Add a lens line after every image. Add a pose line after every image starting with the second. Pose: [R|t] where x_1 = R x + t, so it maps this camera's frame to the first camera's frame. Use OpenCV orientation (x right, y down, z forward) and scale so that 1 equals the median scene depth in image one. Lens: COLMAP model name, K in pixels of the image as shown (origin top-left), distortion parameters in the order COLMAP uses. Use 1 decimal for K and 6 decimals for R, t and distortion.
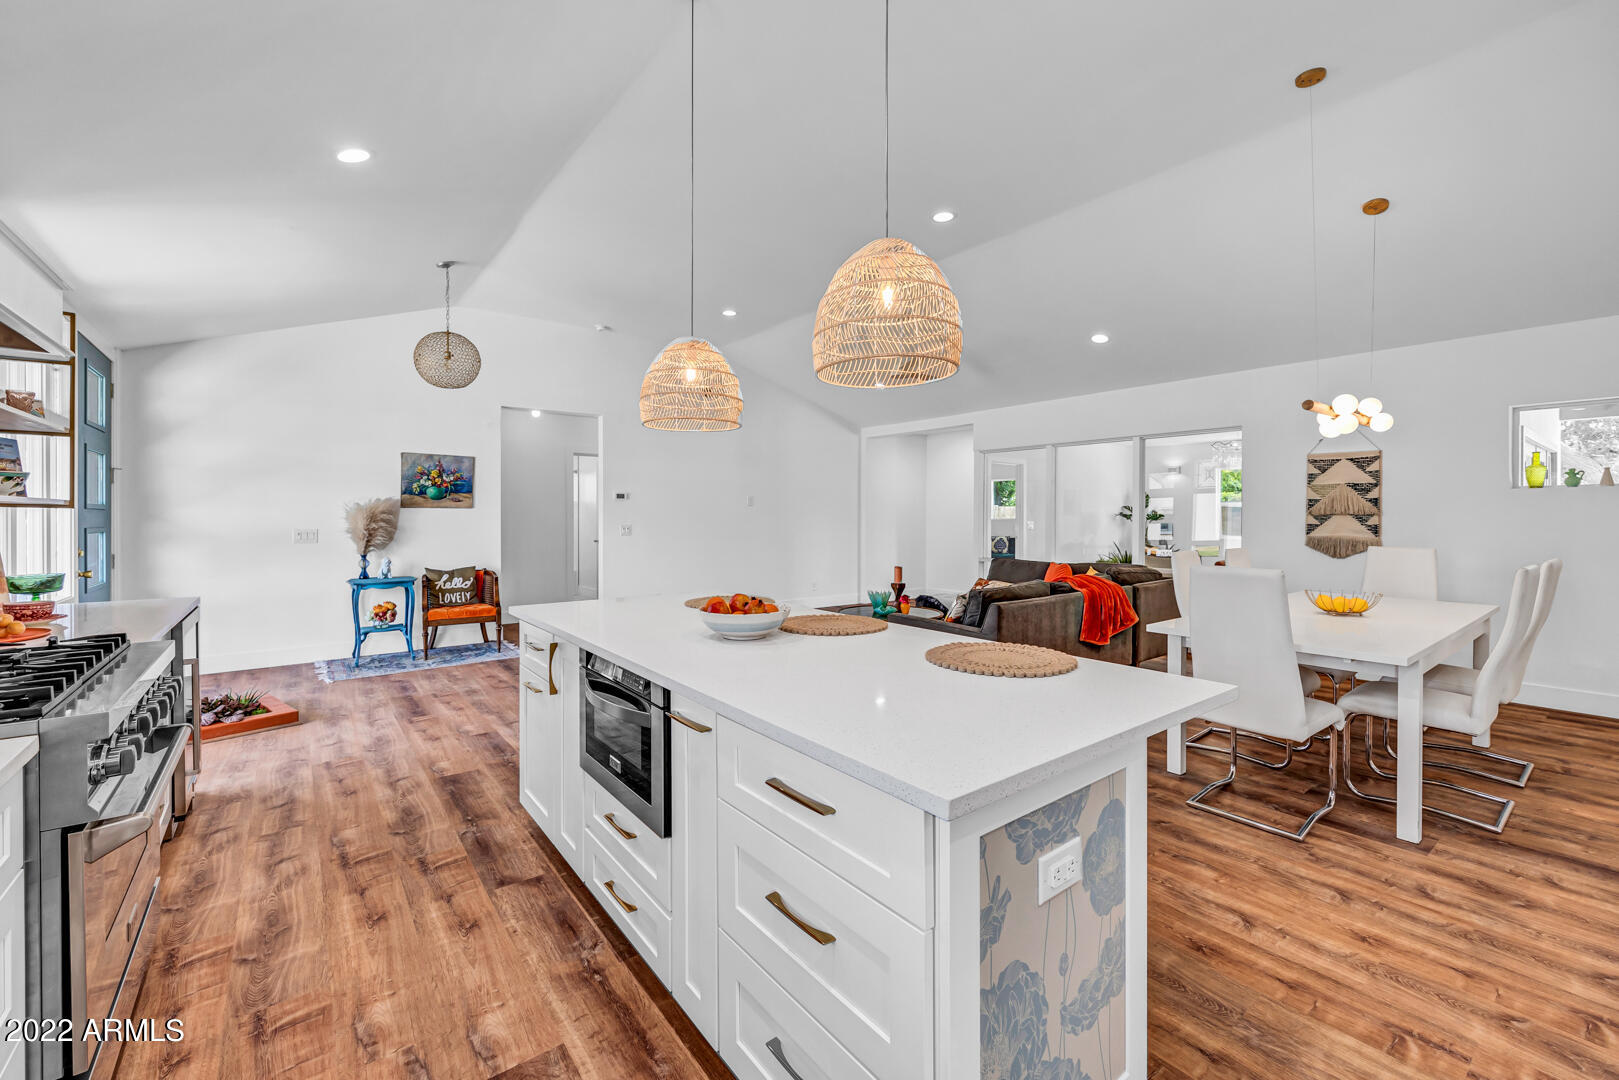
lens RADIAL K [[662.8, 0, 813.0], [0, 662.8, 527.6], [0, 0, 1]] dist [-0.009459, 0.000244]
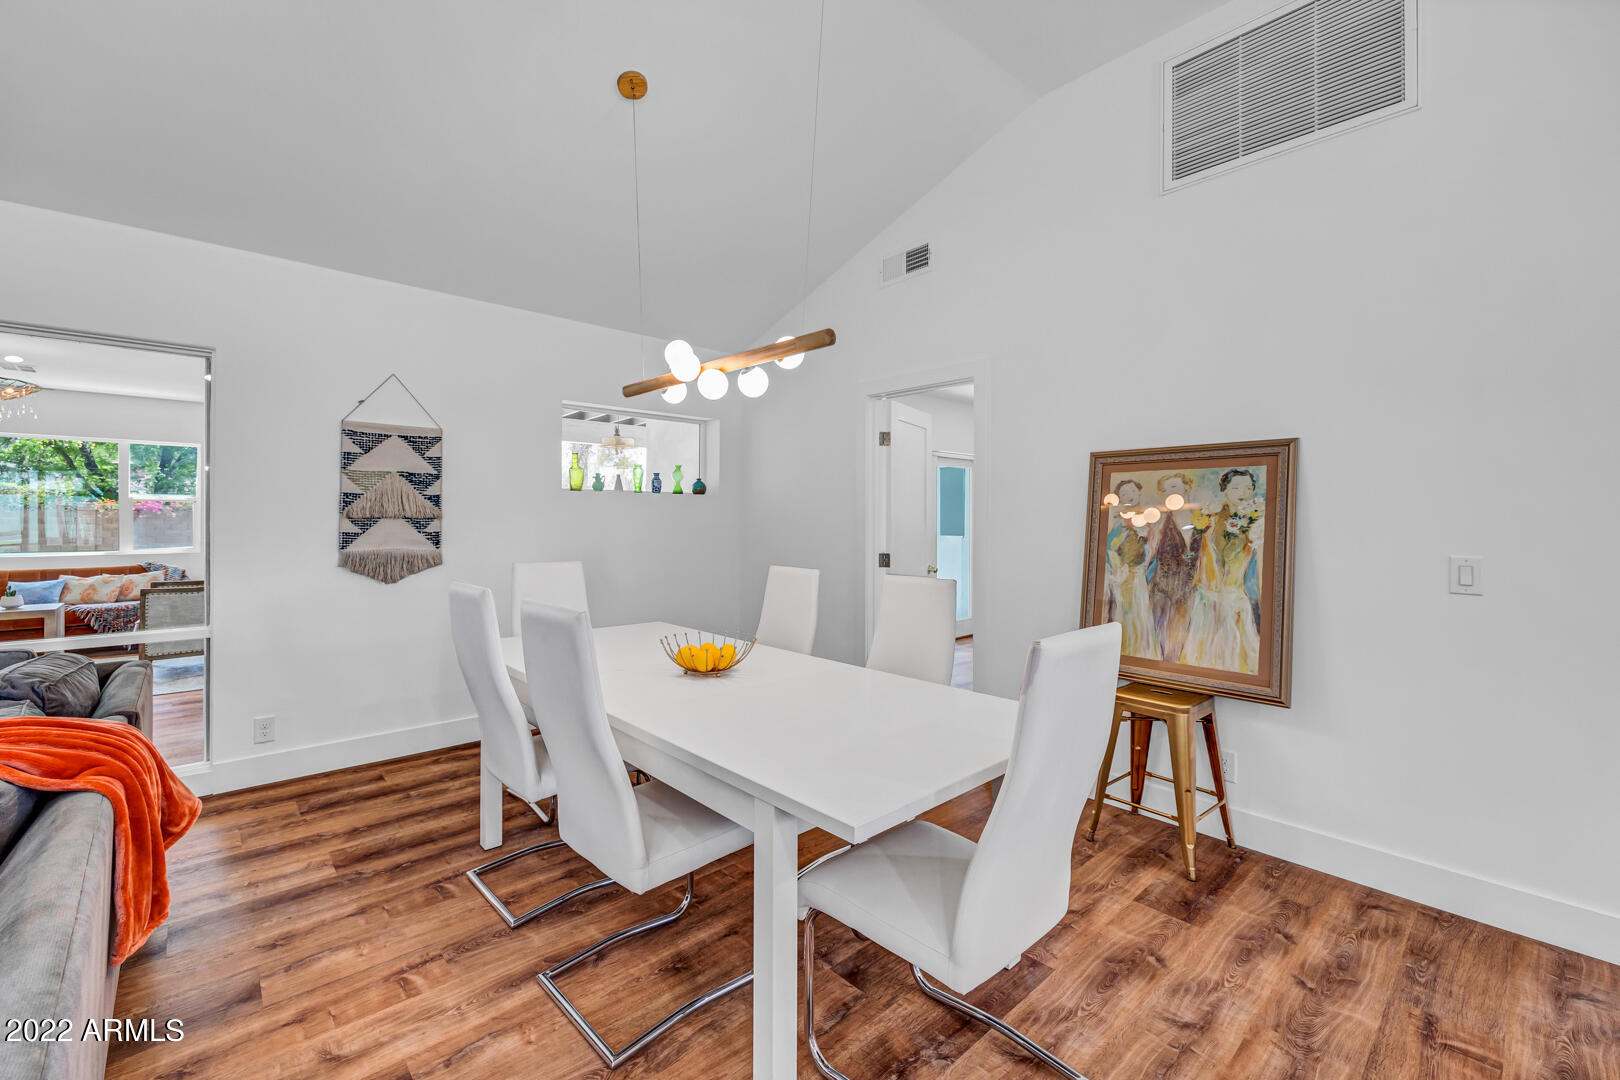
lens RADIAL K [[663.2, 0, 812.4], [0, 663.2, 537.2], [0, 0, 1]] dist [-0.009459, 0.000244]
pose [[-0.079797, -0.028503, 0.996404, 0.094967], [0.009386, 0.999525, 0.029344, -0.015864], [-0.996767, 0.011694, -0.079491, 0.634992]]
